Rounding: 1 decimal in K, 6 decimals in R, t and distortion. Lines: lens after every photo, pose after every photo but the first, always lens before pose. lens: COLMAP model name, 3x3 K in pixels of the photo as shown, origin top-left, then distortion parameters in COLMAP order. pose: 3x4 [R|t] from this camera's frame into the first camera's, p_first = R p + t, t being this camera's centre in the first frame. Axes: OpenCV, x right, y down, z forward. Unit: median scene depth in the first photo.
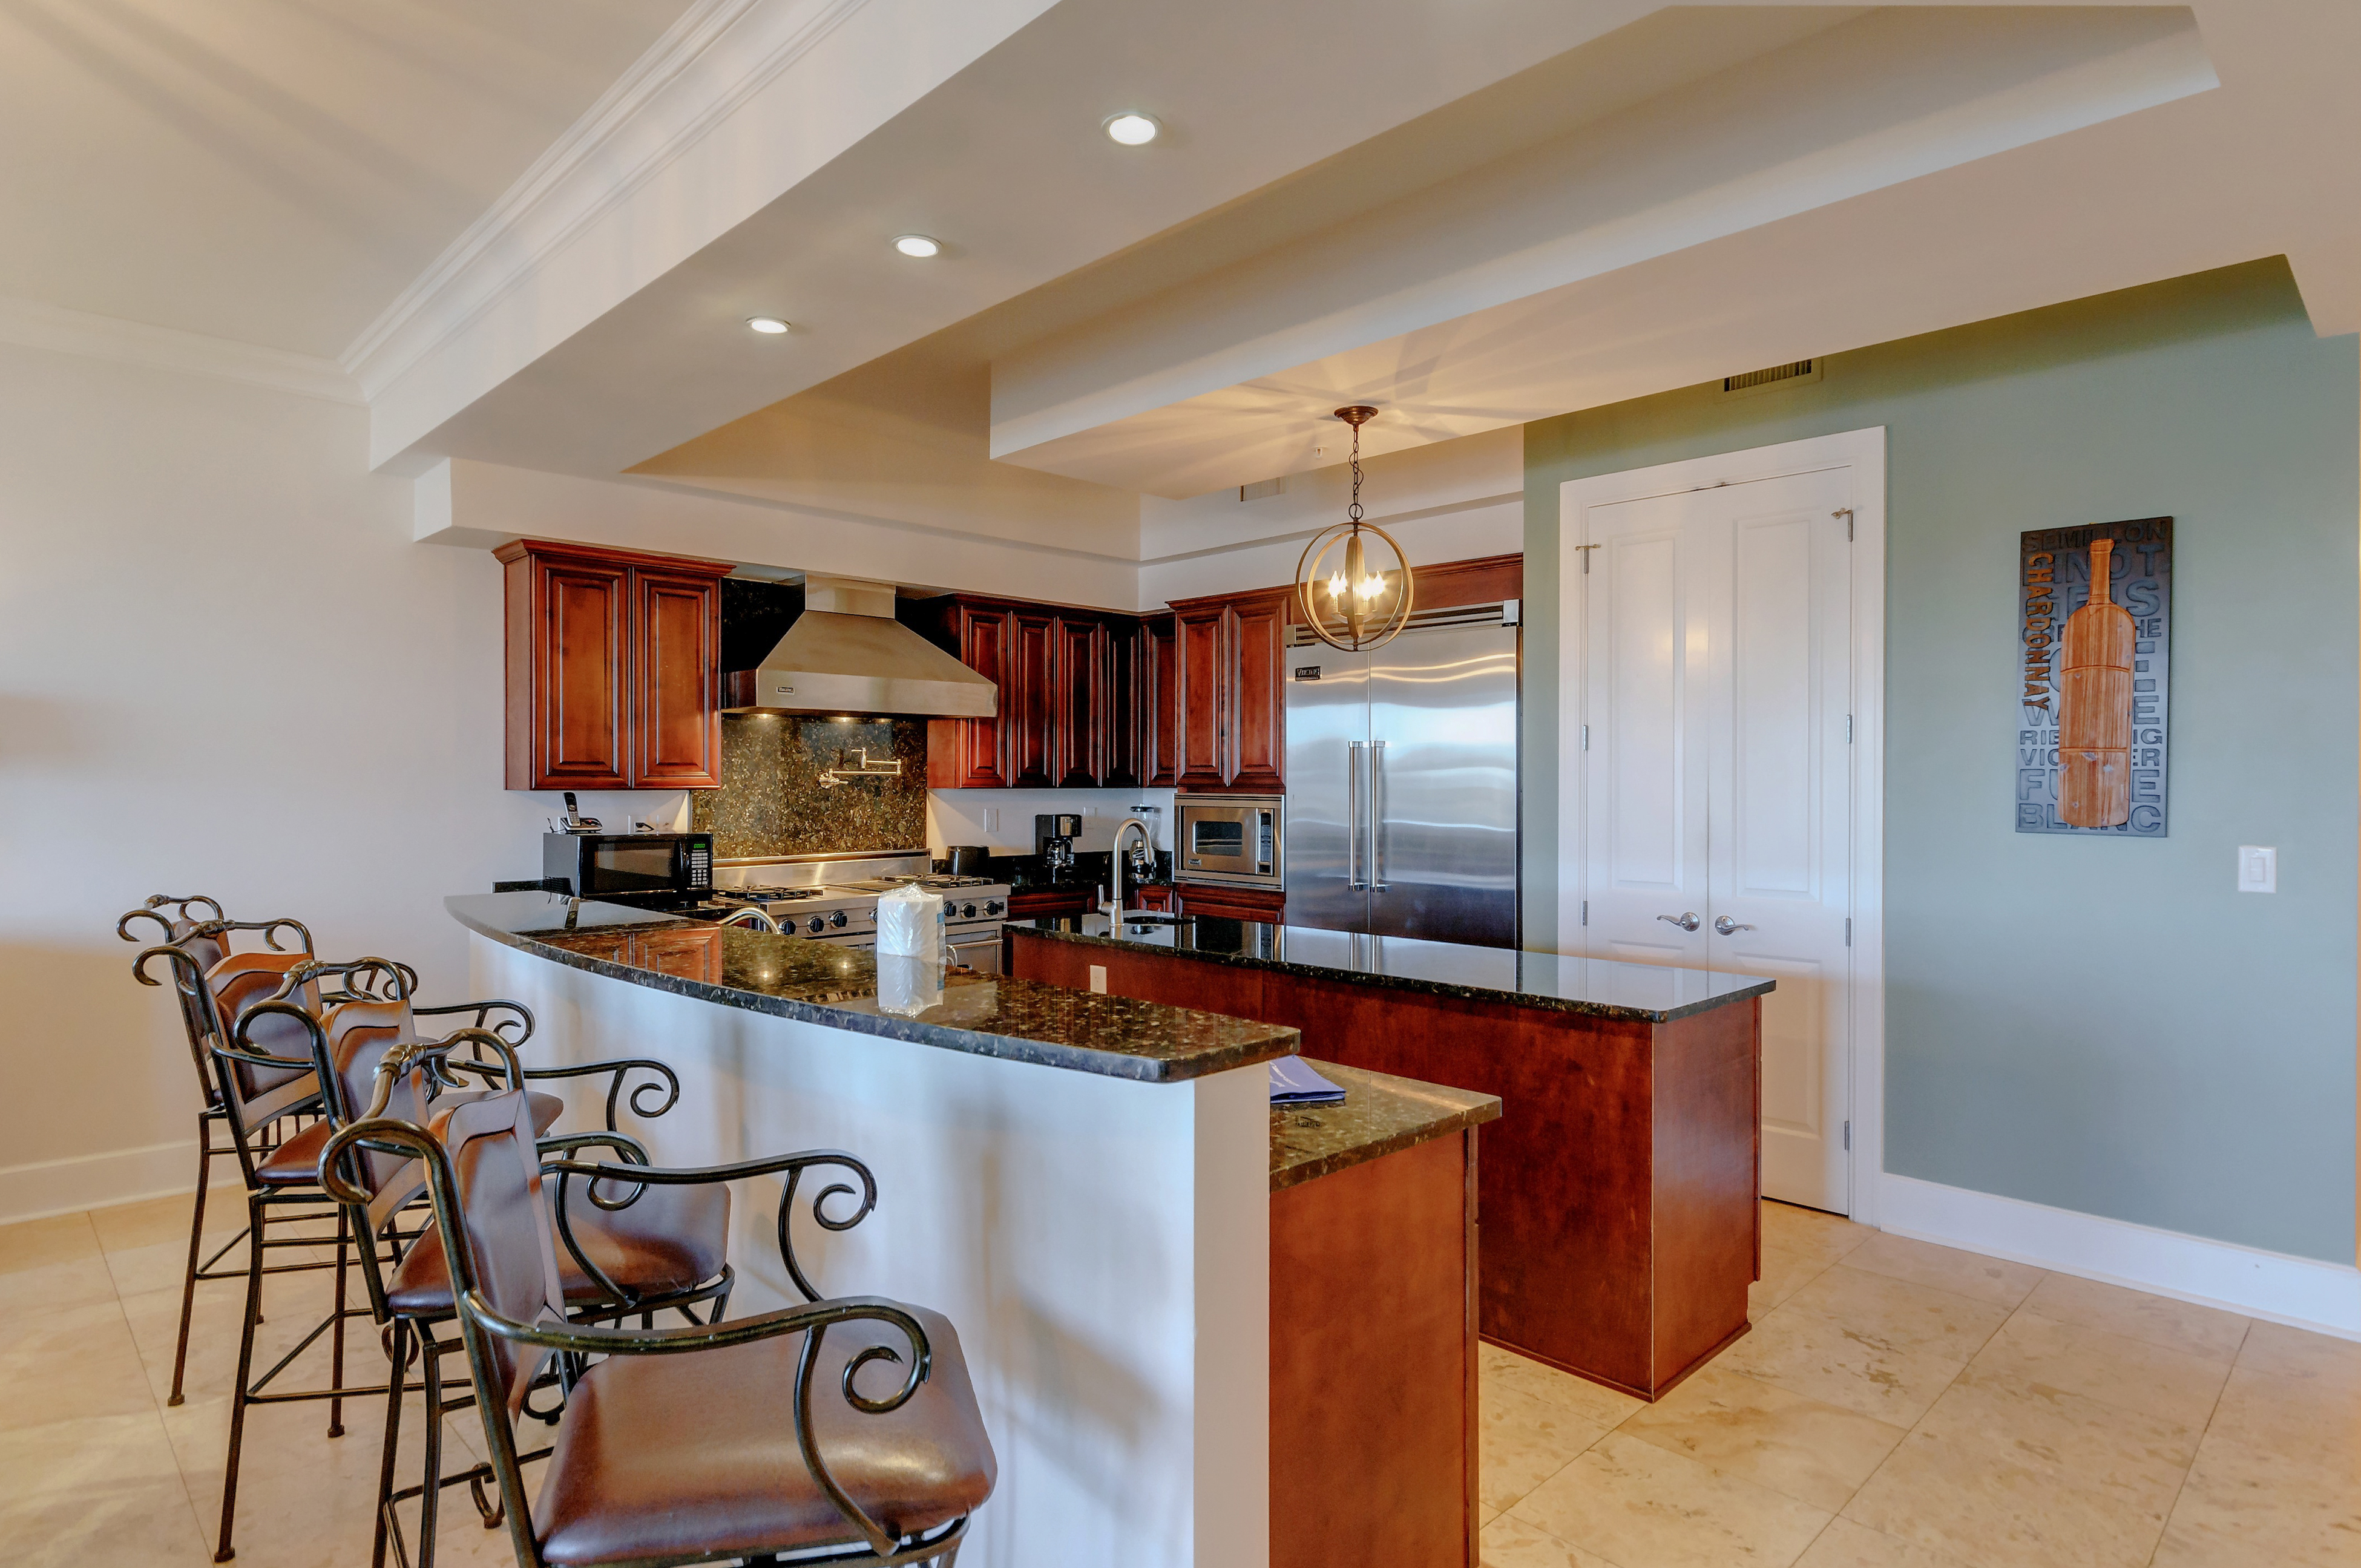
lens RADIAL K [[1272.7, 0, 1174.4], [0, 1272.7, 783.0], [0, 0, 1]] dist [0.006366, -0.001854]
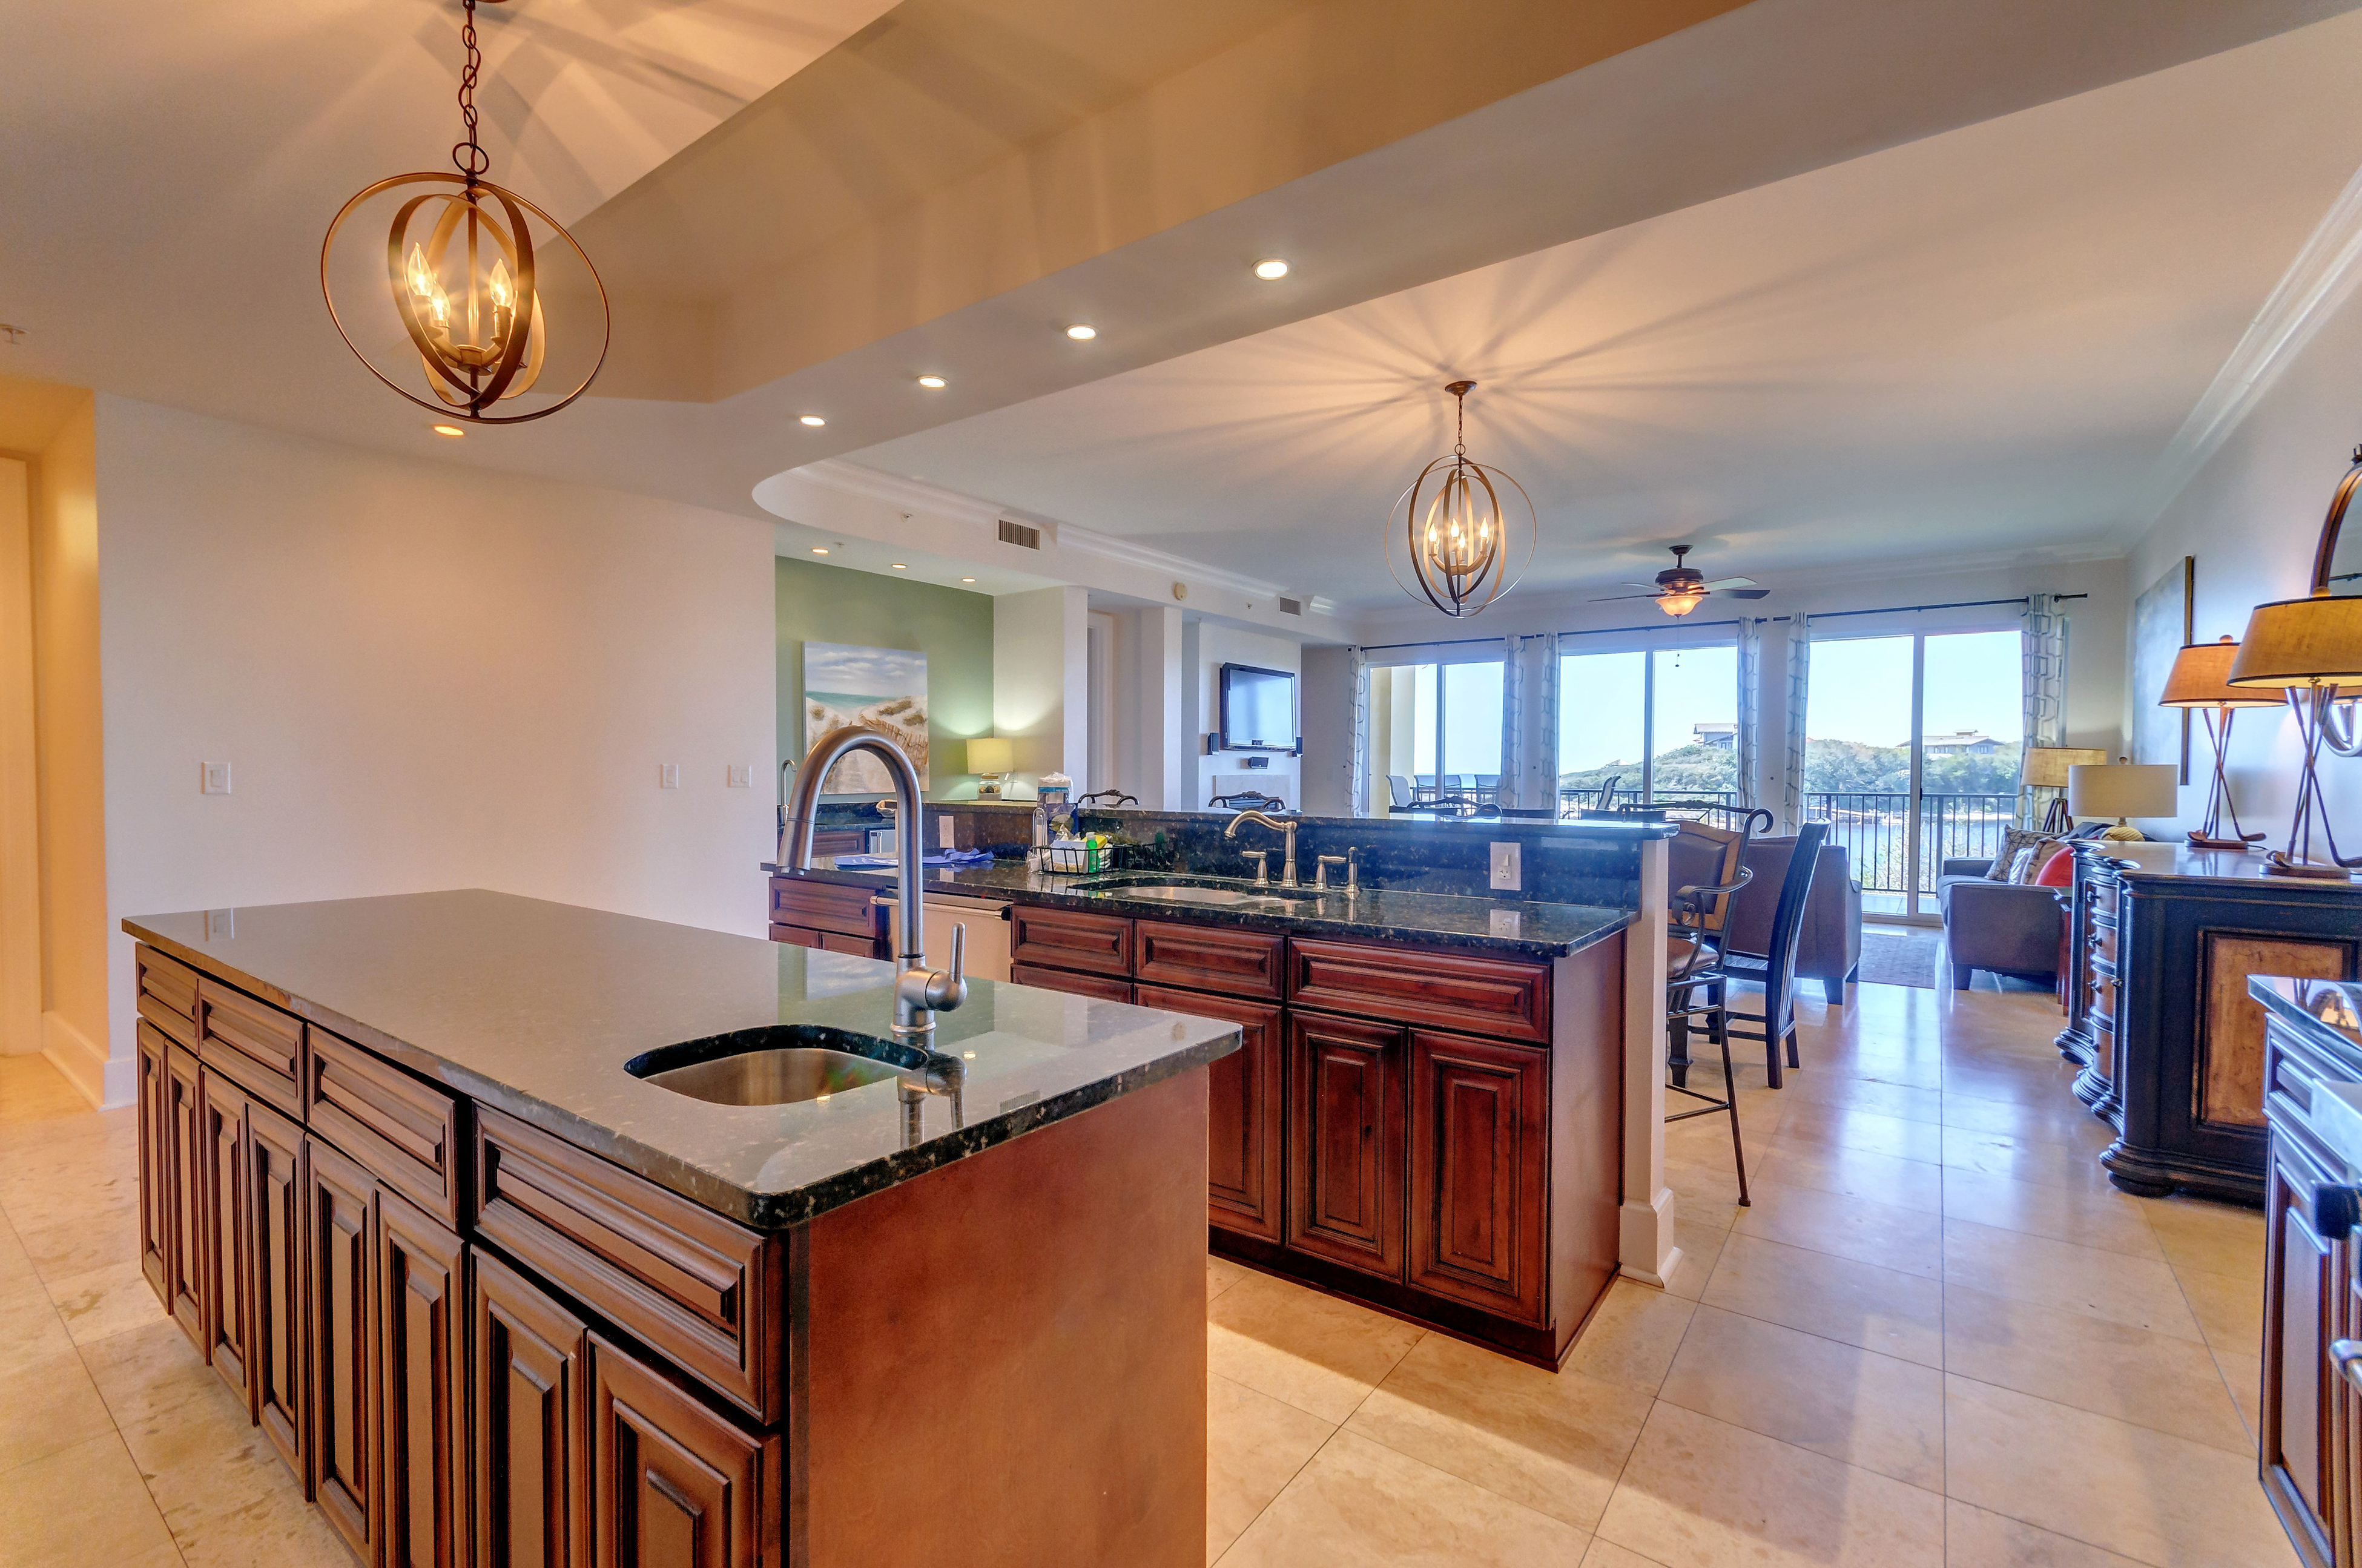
lens RADIAL K [[1031.4, 0, 1175.0], [0, 1031.4, 798.4], [0, 0, 1]] dist [0.002873, 0.000091]
pose [[-0.986550, -0.000409, -0.163458, -0.067172], [-0.005506, 0.999513, 0.030729, 0.035951], [0.163366, 0.031216, -0.986072, 1.247661]]
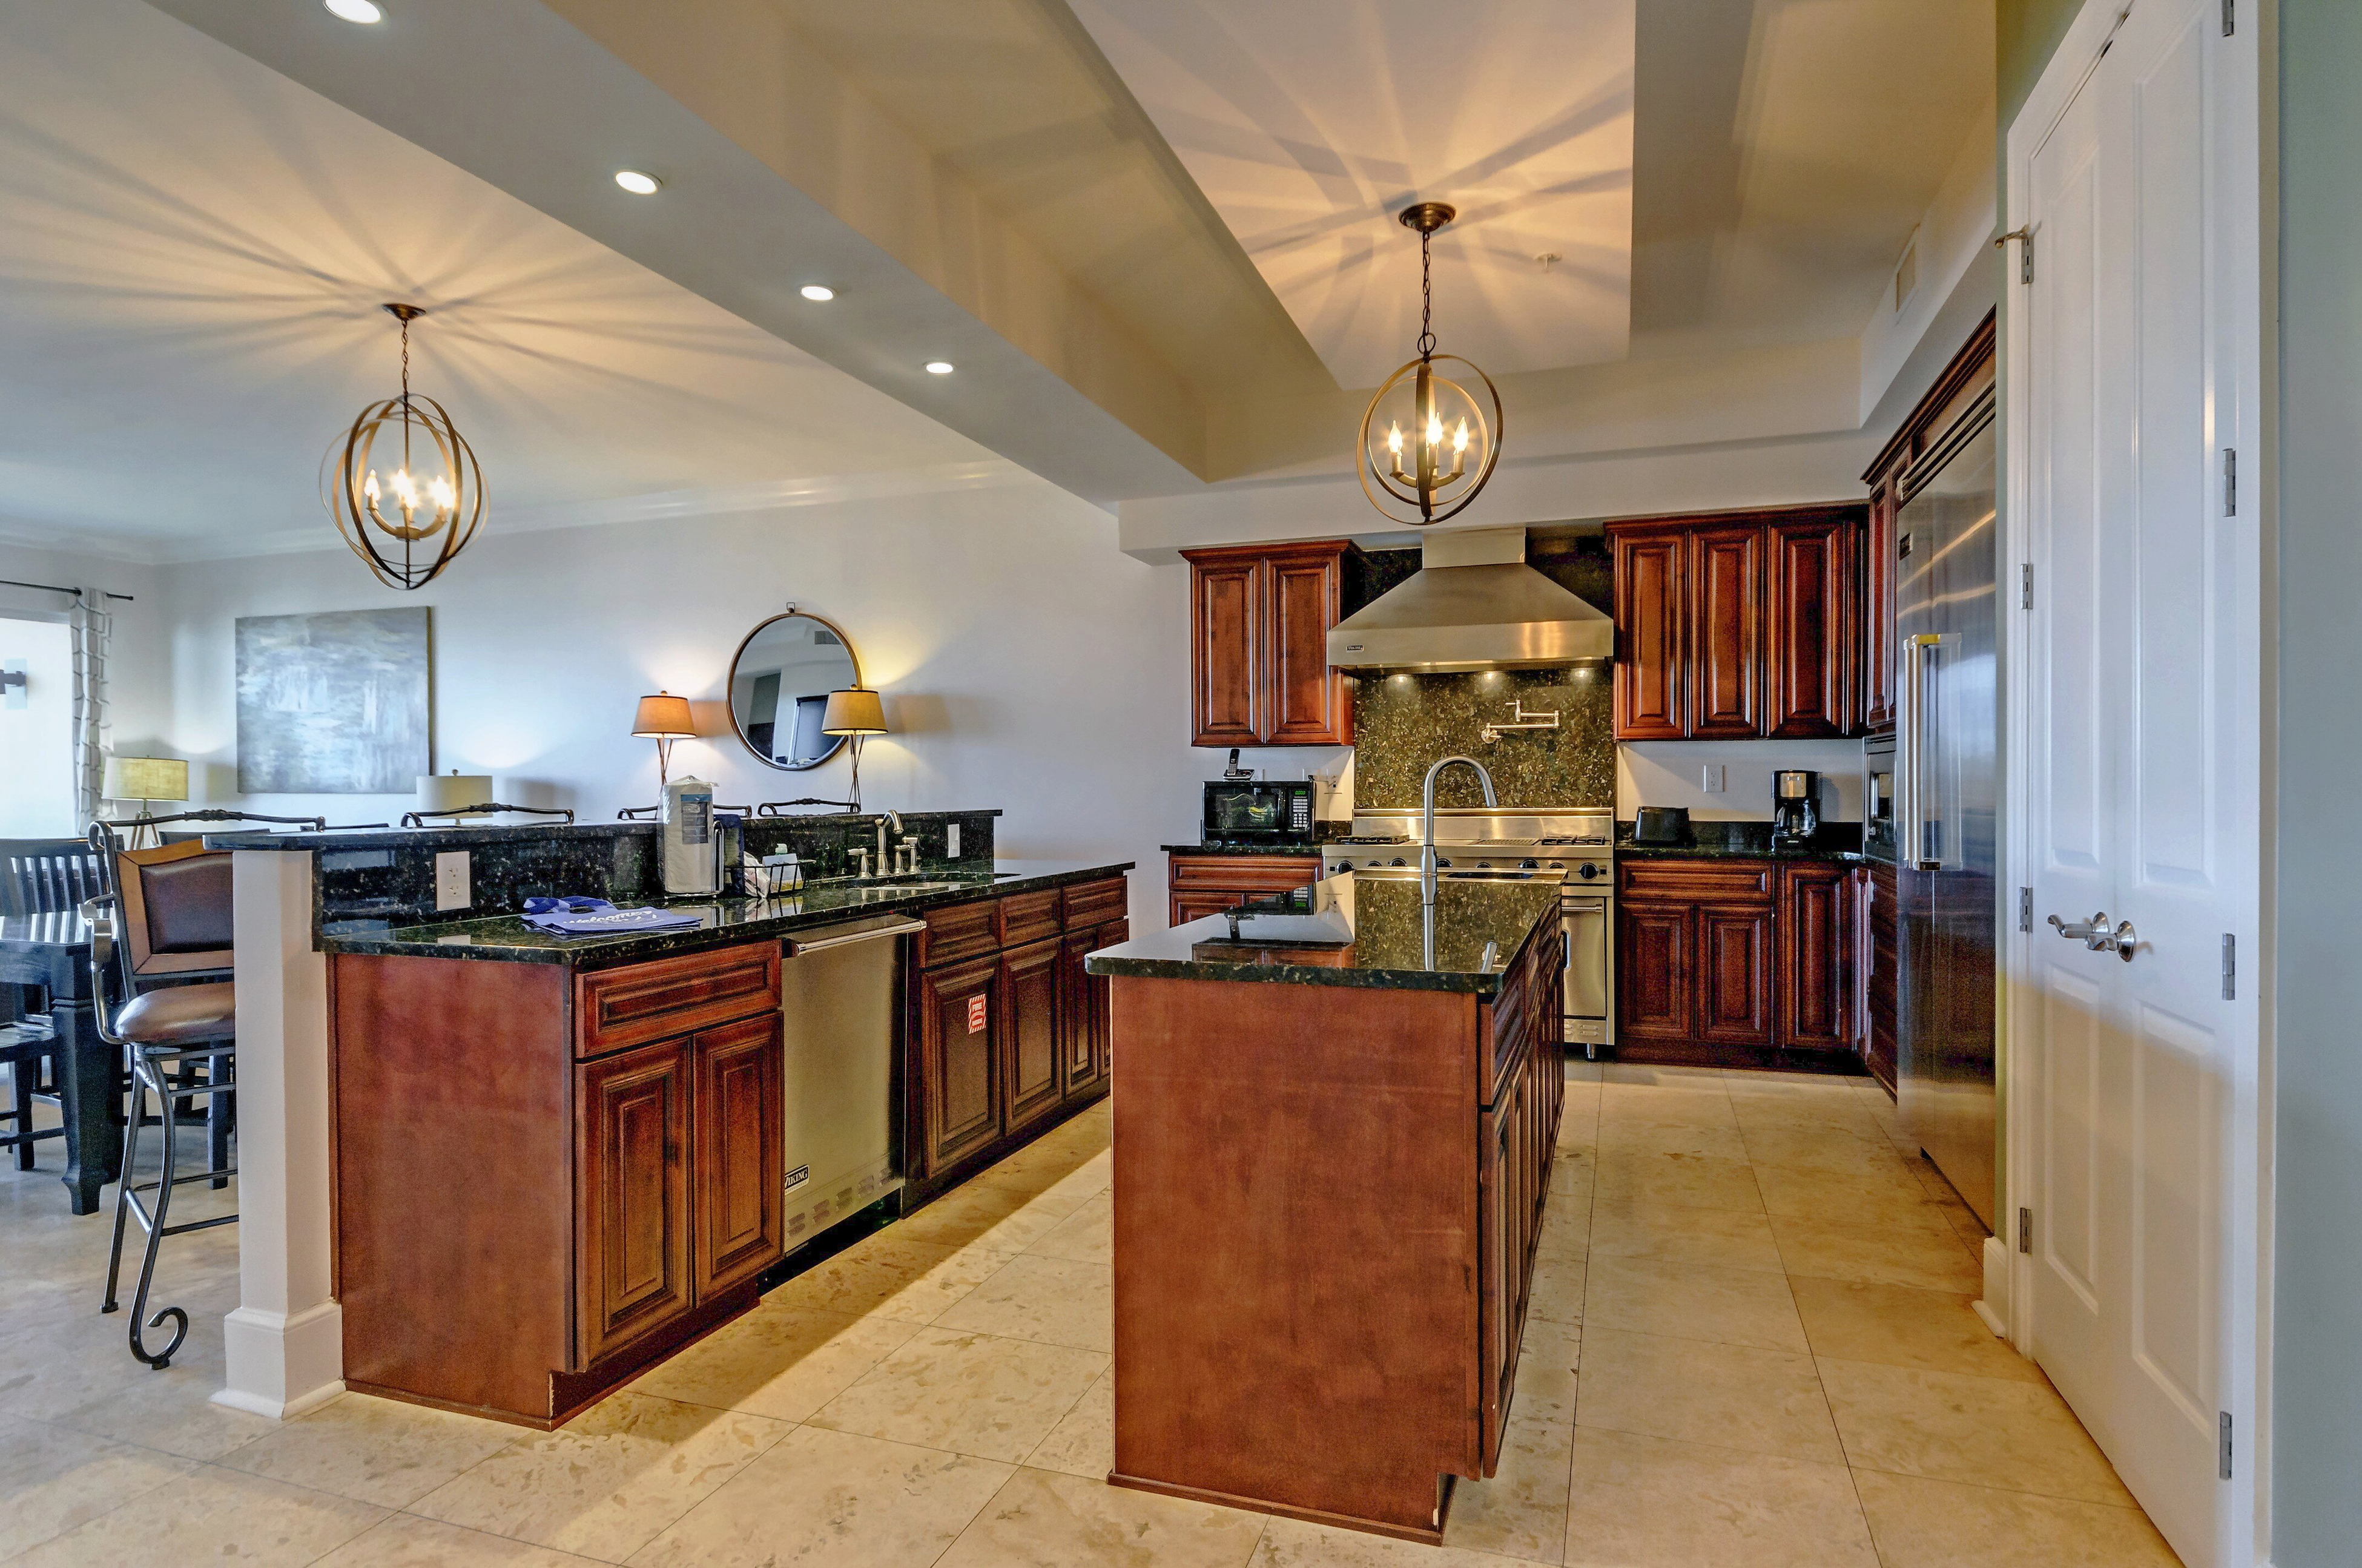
lens RADIAL K [[1273.2, 0, 1183.5], [0, 1273.2, 795.2], [0, 0, 1]] dist [0.006366, -0.001854]
pose [[0.446022, 0.002986, -0.895017, 0.648784], [0.003632, 0.999980, 0.005146, 0.048888], [0.895015, -0.005546, 0.446002, 0.433613]]
